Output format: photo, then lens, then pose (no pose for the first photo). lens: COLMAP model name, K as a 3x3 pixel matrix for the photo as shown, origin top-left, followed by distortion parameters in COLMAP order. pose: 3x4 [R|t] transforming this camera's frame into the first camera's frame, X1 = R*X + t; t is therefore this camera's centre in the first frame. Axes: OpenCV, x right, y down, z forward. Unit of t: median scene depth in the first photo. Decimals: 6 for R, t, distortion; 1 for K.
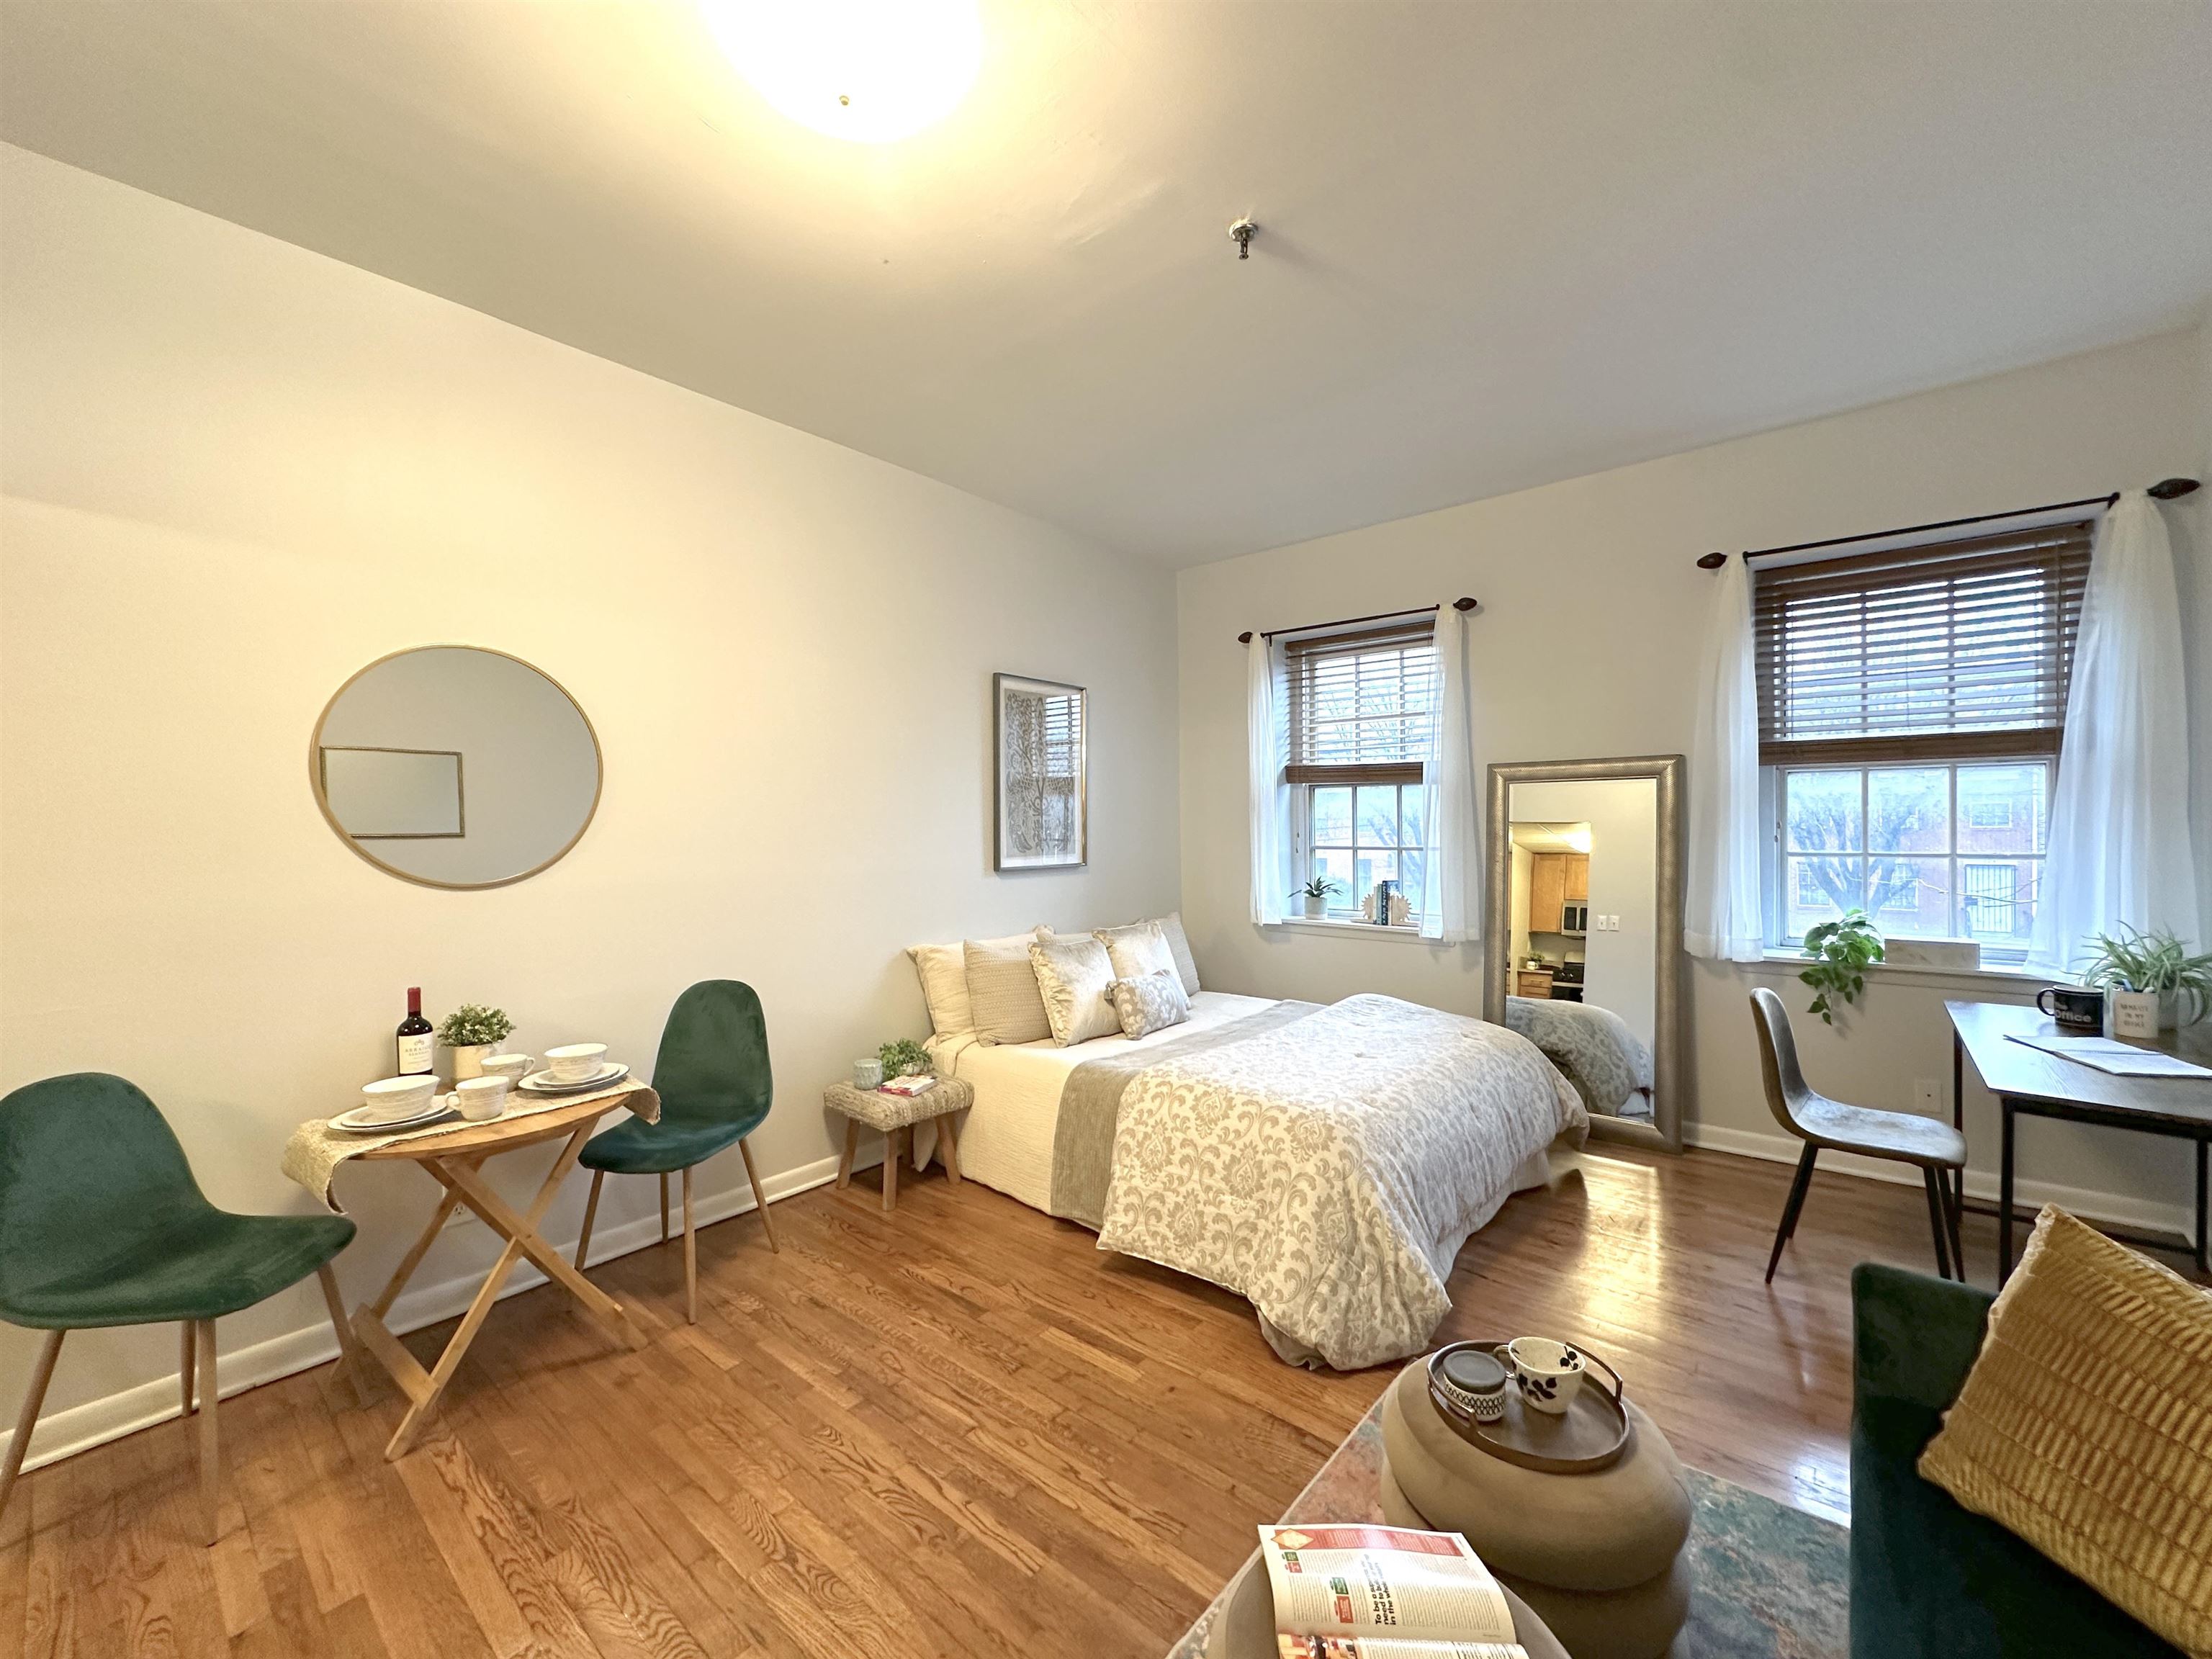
lens RADIAL K [[881.0, 0, 1104.1], [0, 881.0, 828.4], [0, 0, 1]] dist [-0.001793, 0.000099]
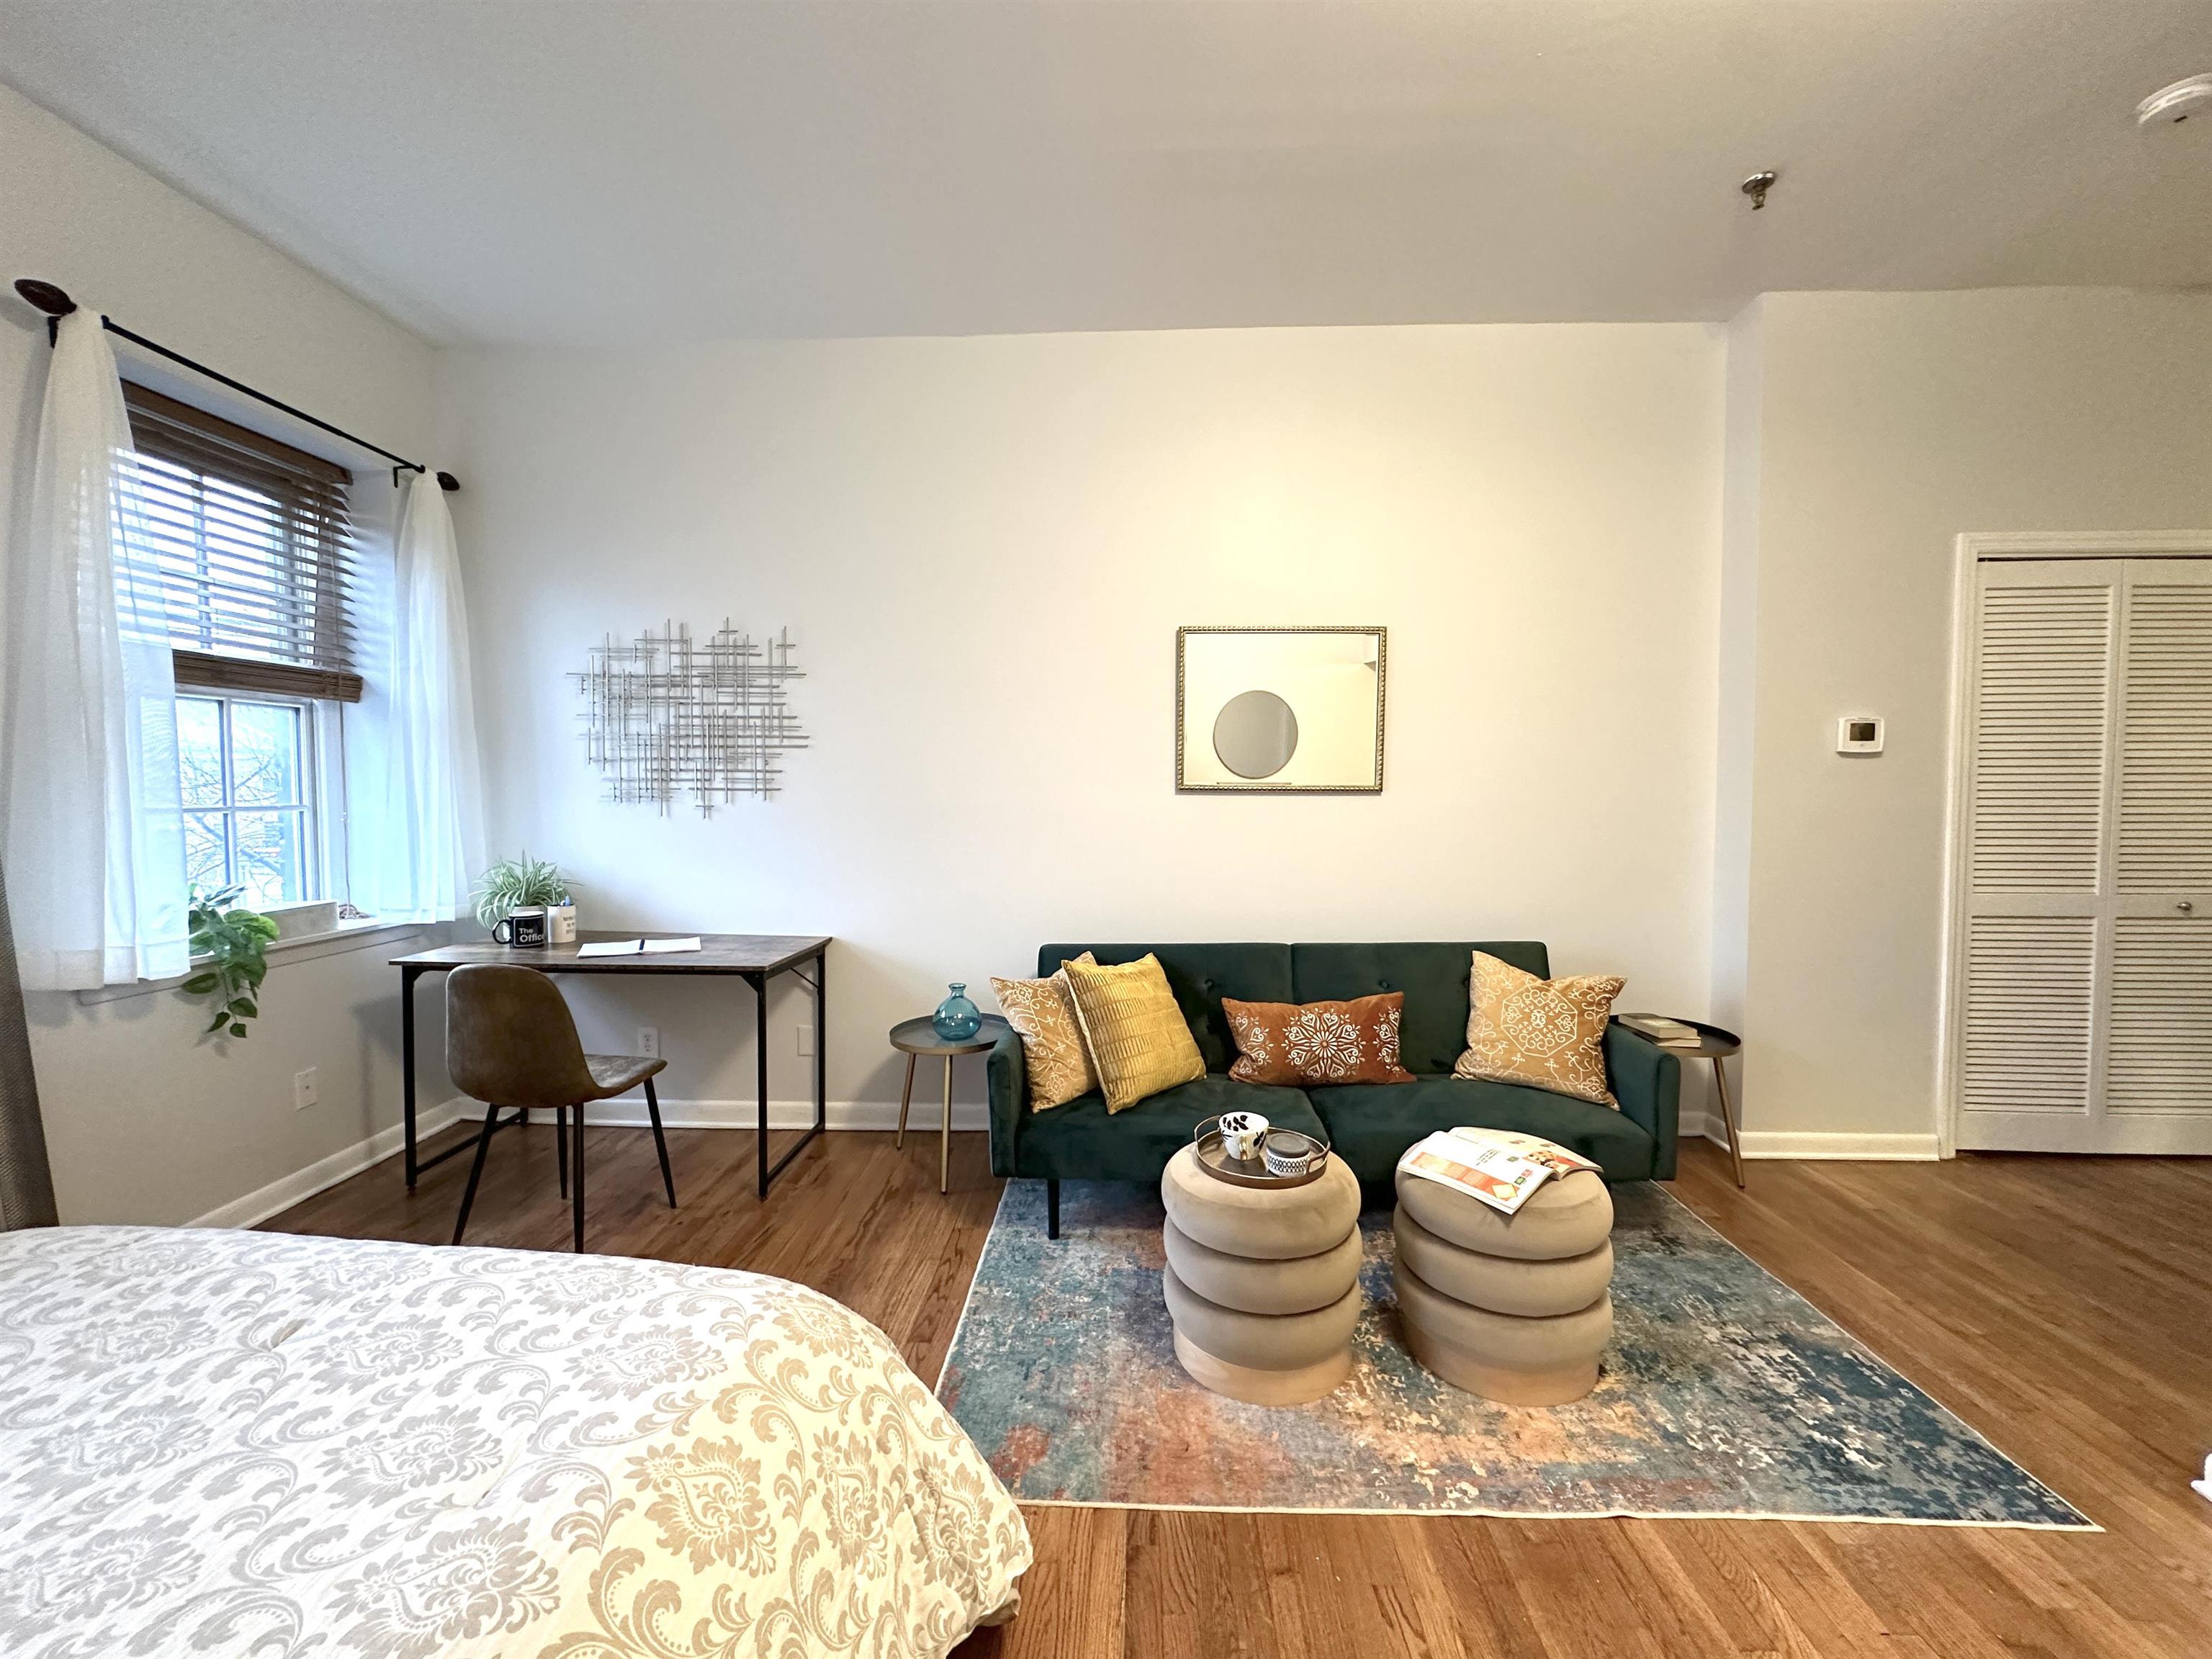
lens RADIAL K [[881.0, 0, 1104.1], [0, 881.0, 828.4], [0, 0, 1]] dist [-0.001793, 0.000099]
pose [[-0.619491, -0.022632, 0.784678, -0.243254], [0.016090, 0.999008, 0.041517, 0.035846], [-0.784839, 0.038345, -0.618512, 1.085209]]
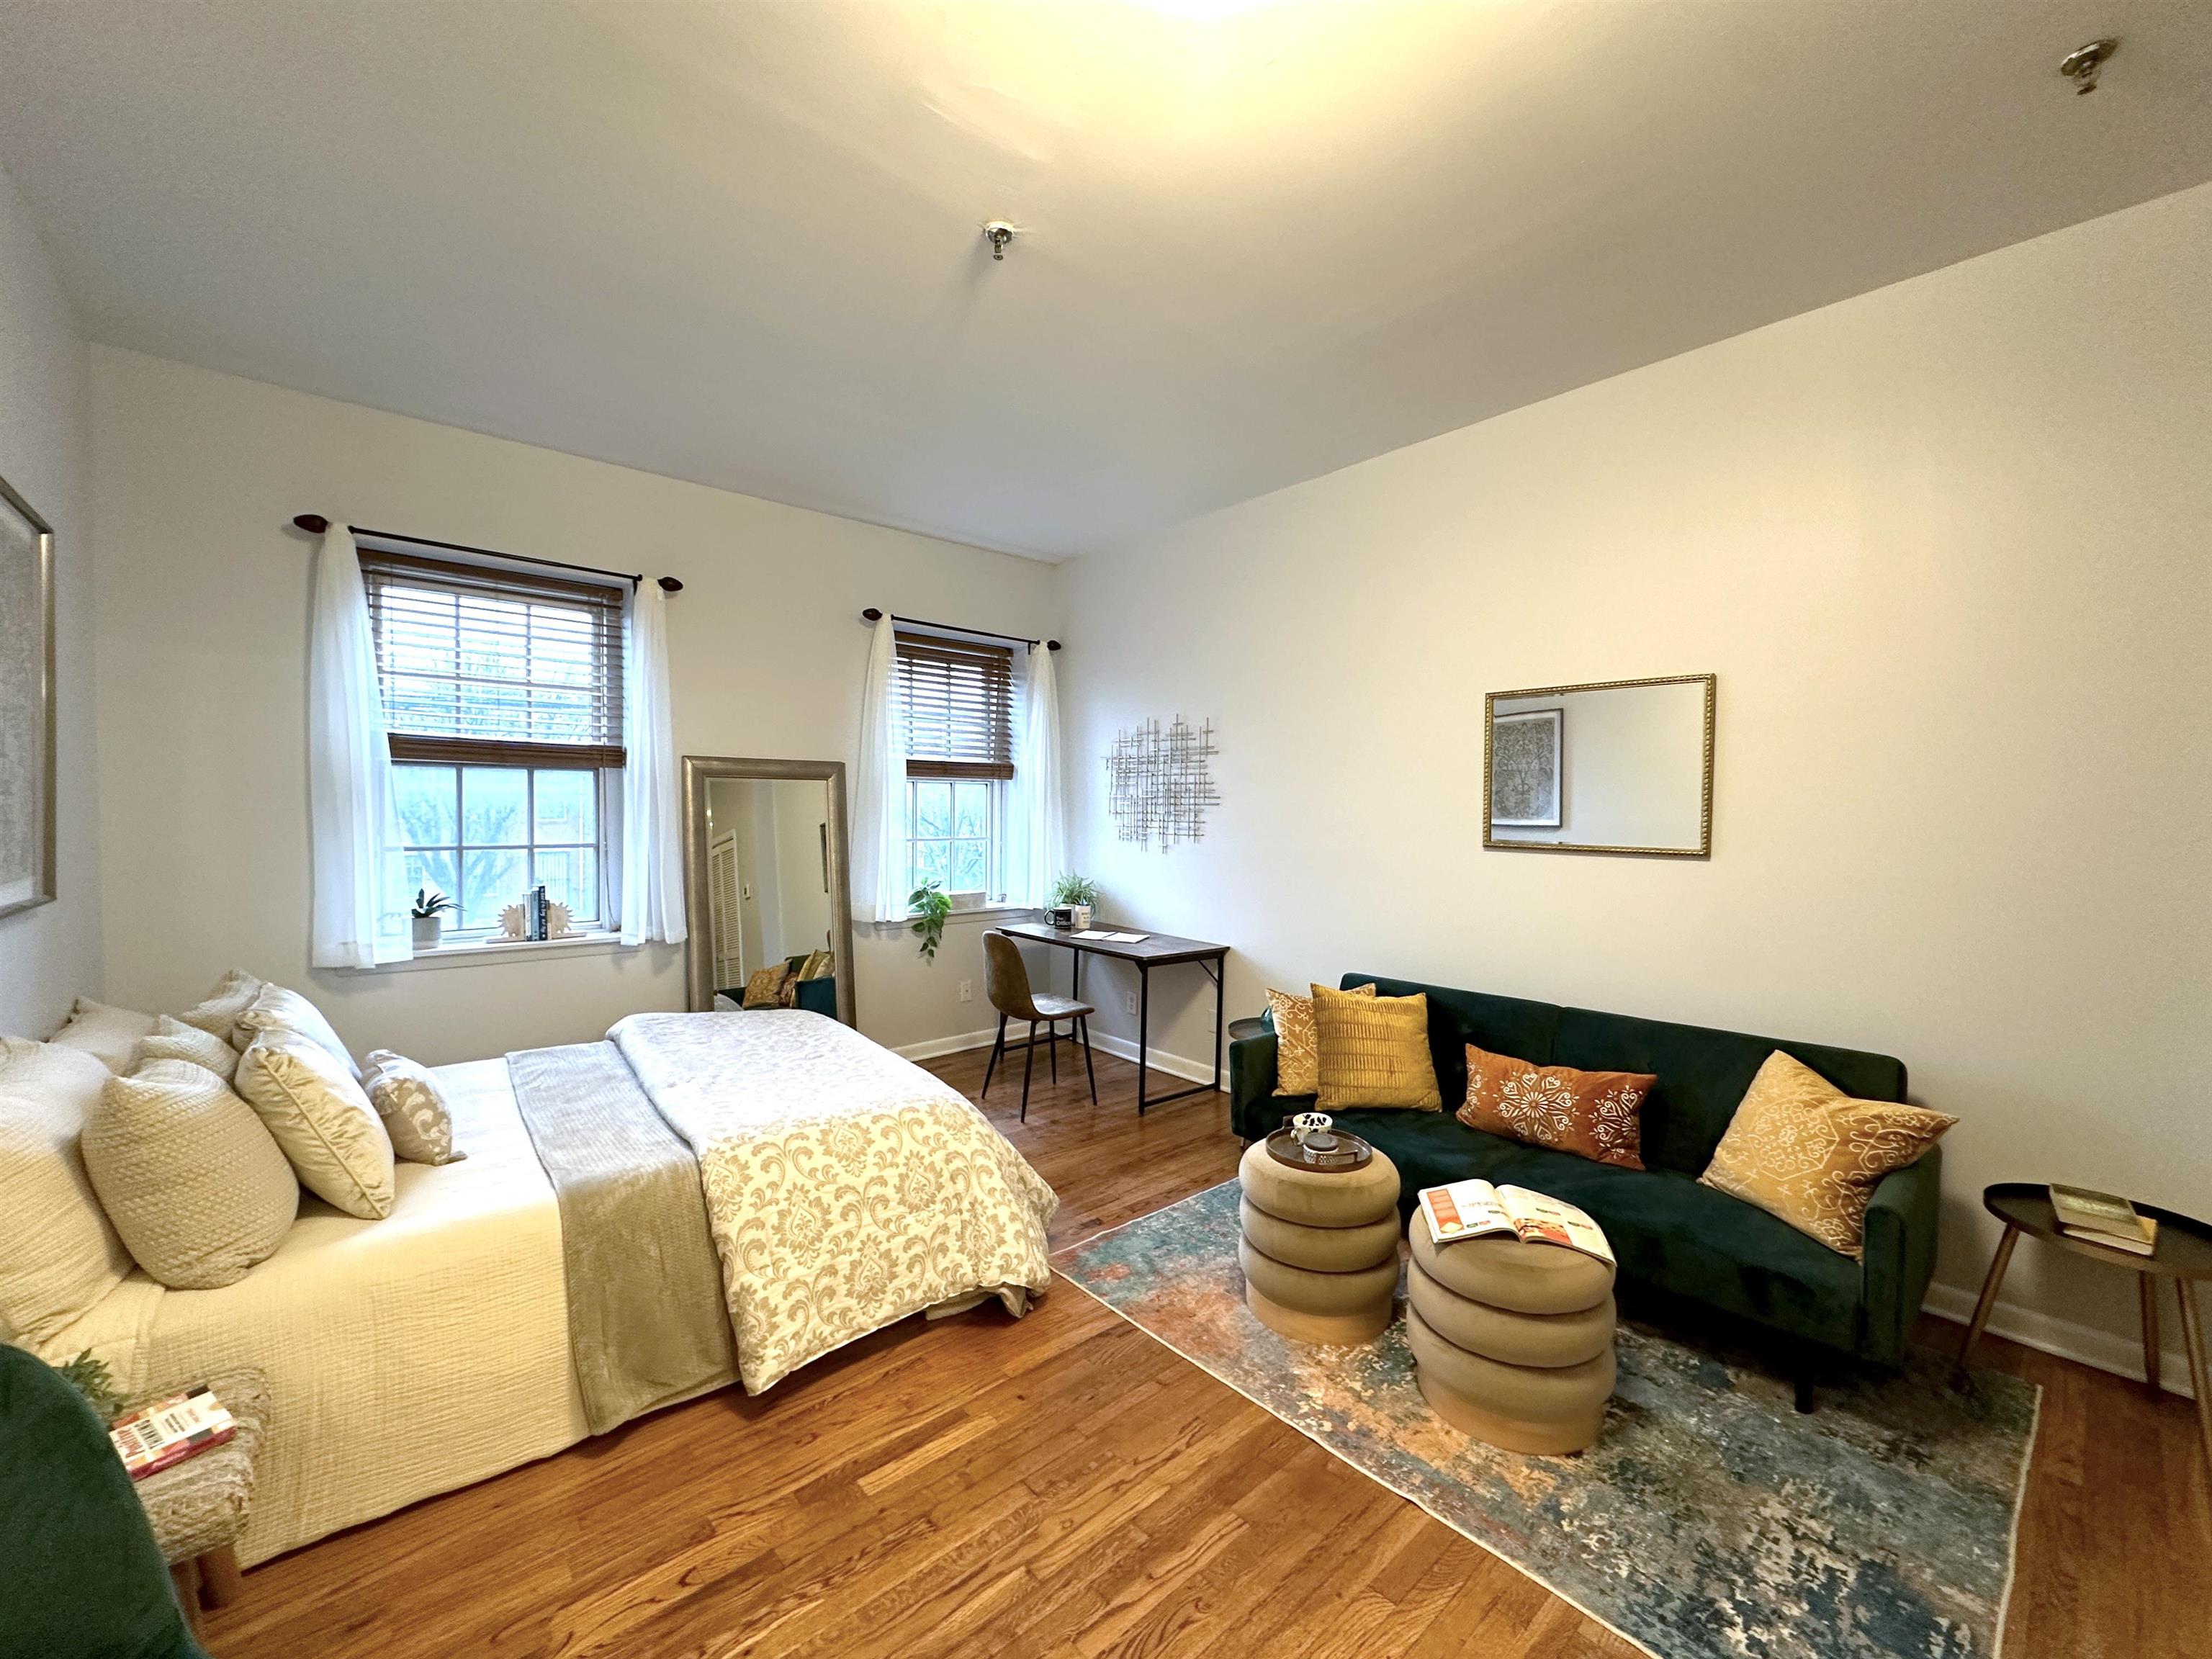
lens RADIAL K [[881.0, 0, 1104.1], [0, 881.0, 828.4], [0, 0, 1]] dist [-0.001793, 0.000099]
pose [[0.152462, -0.008033, 0.988277, -0.700738], [0.000051, 0.999967, 0.008120, -0.001408], [-0.988309, -0.001188, 0.152457, 0.613754]]
